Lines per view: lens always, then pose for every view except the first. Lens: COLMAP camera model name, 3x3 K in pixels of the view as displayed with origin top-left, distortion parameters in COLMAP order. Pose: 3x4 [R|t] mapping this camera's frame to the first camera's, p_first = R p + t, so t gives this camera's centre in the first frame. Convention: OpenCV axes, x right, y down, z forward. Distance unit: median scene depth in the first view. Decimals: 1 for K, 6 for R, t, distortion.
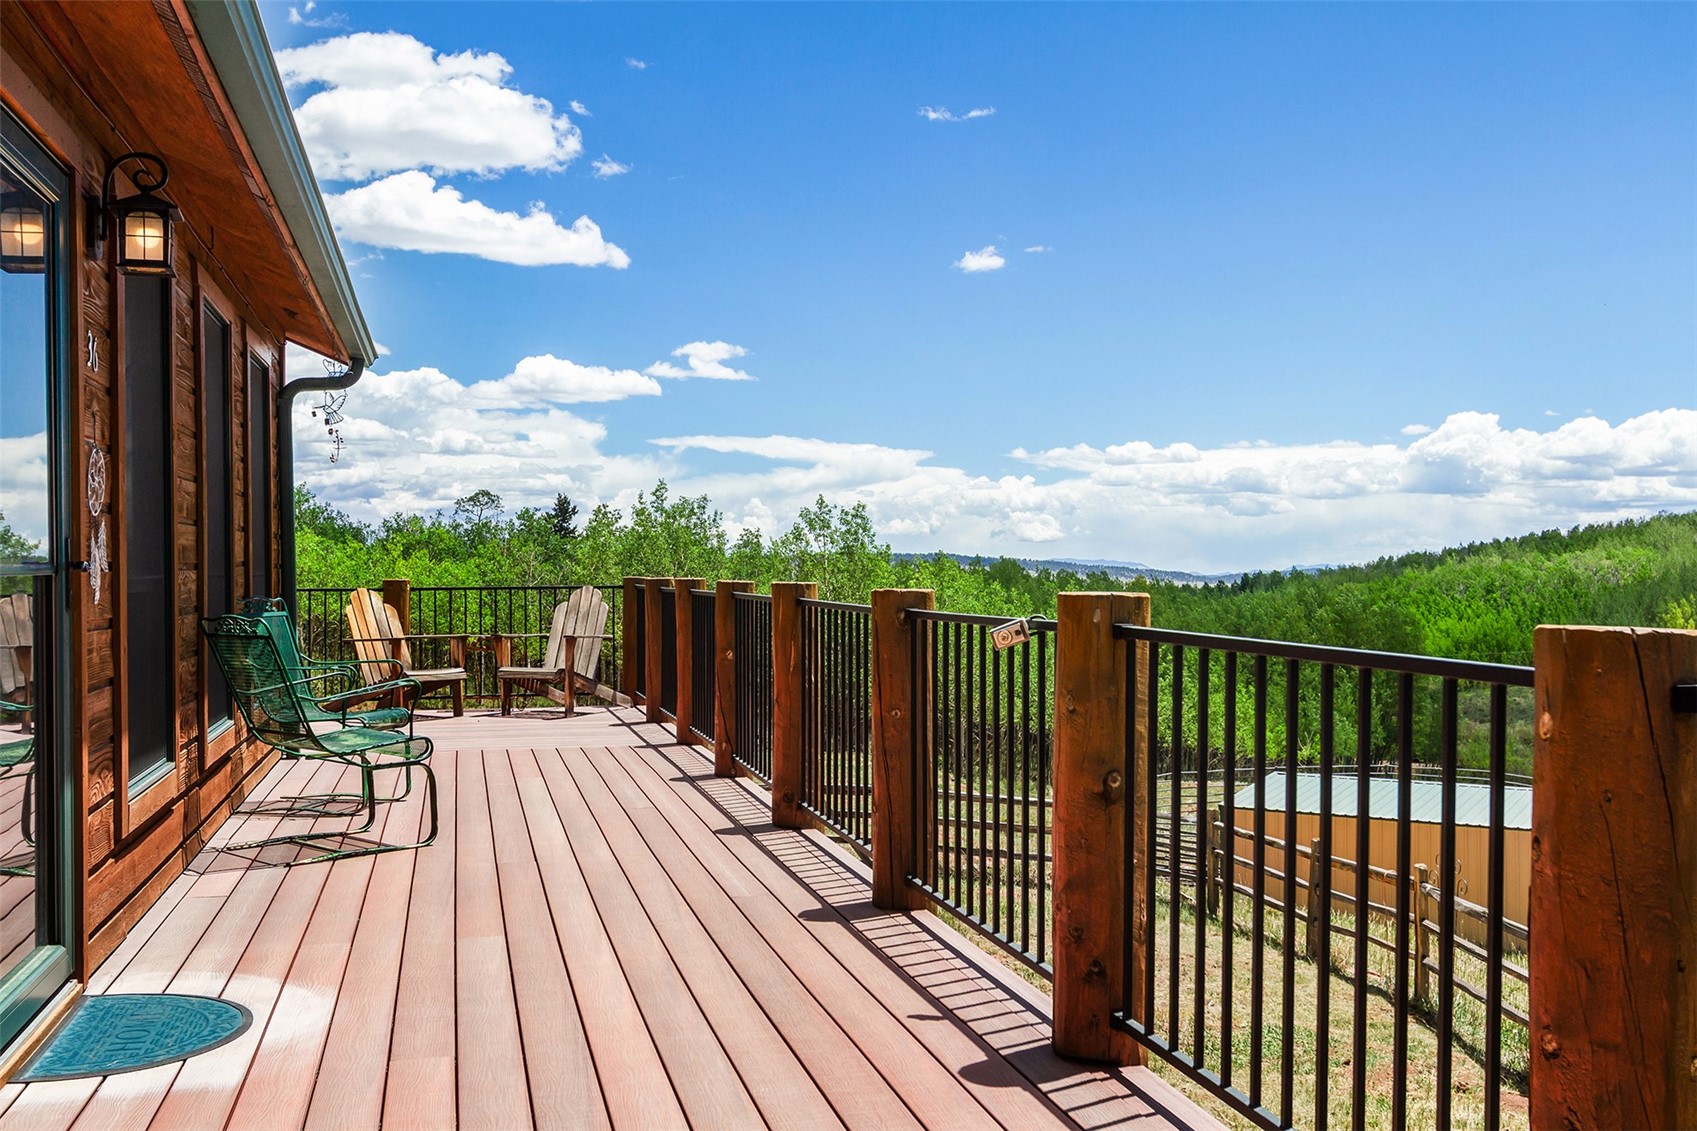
lens RADIAL K [[1663.6, 0, 841.2], [0, 1663.6, 570.0], [0, 0, 1]] dist [-0.007908, 0.000000]
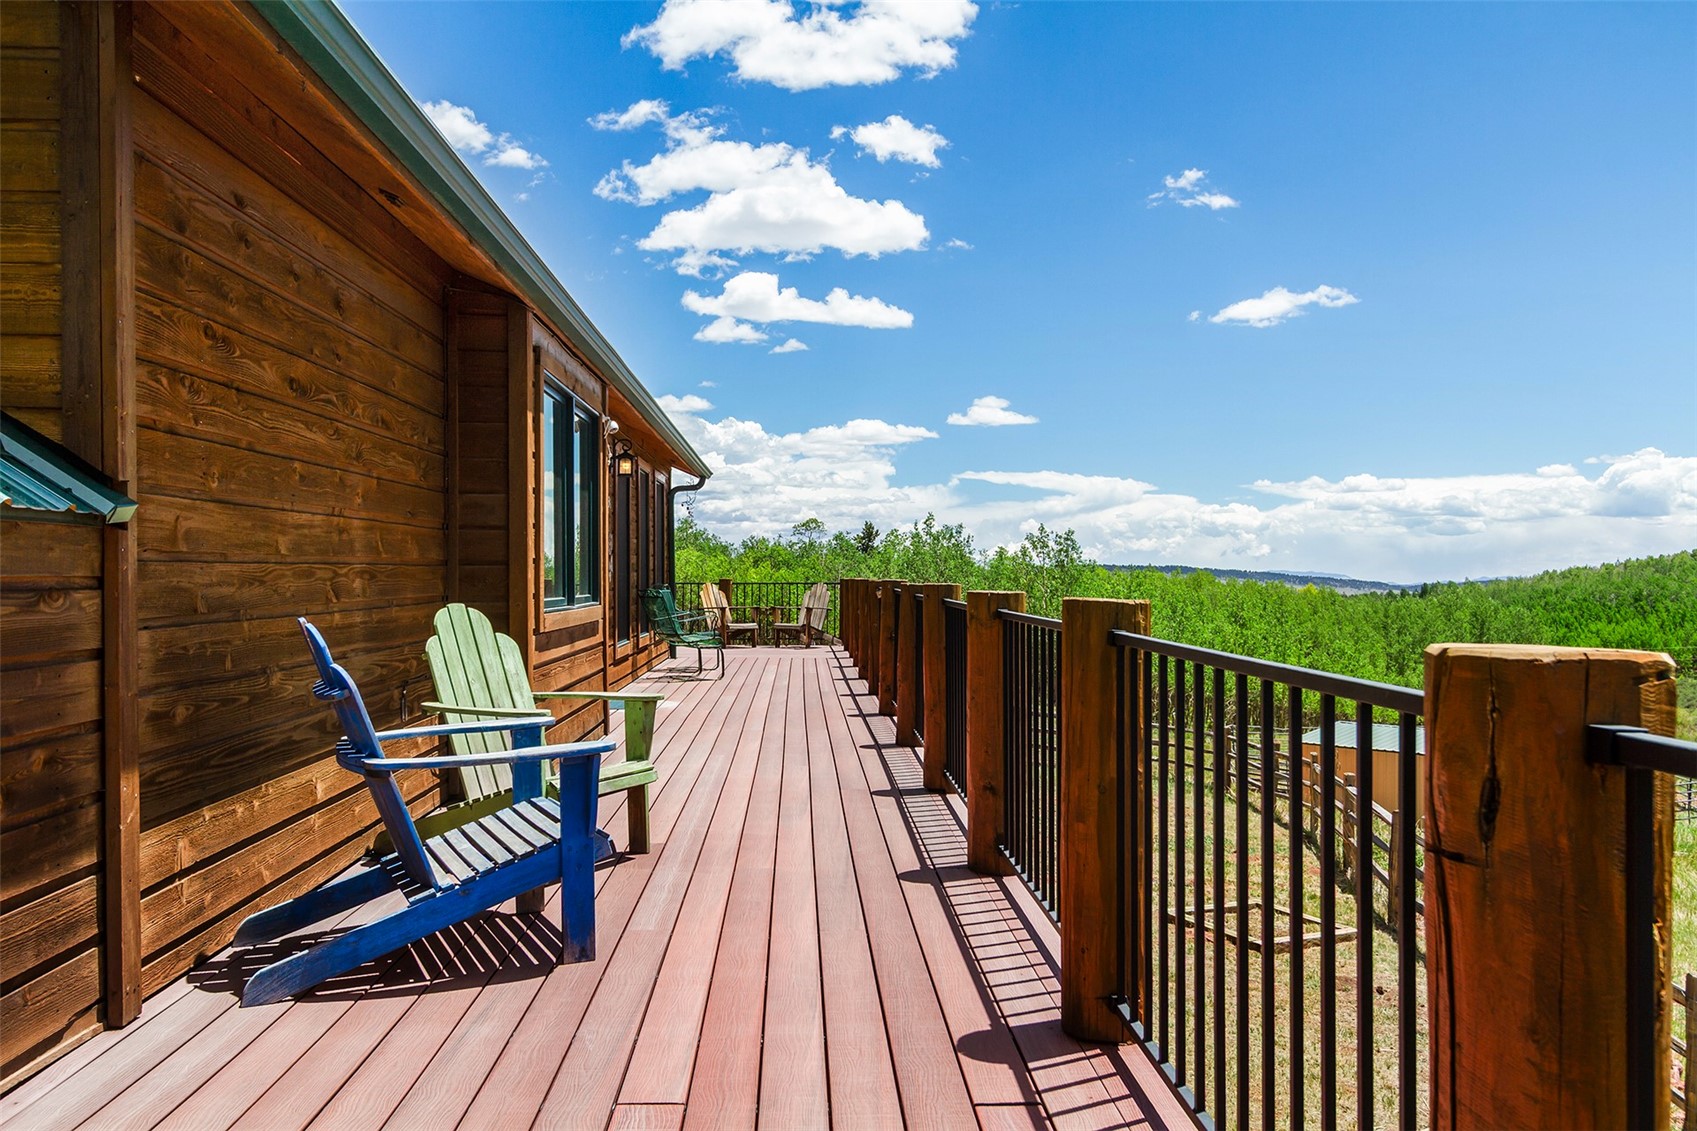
lens RADIAL K [[1513.6, 0, 848.4], [0, 1513.6, 569.3], [0, 0, 1]] dist [0.015144, 0.005781]
pose [[0.977533, 0.005740, -0.210704, 0.114888], [-0.007043, 0.999960, -0.005434, 0.001555], [0.210665, 0.006796, 0.977535, -0.328774]]
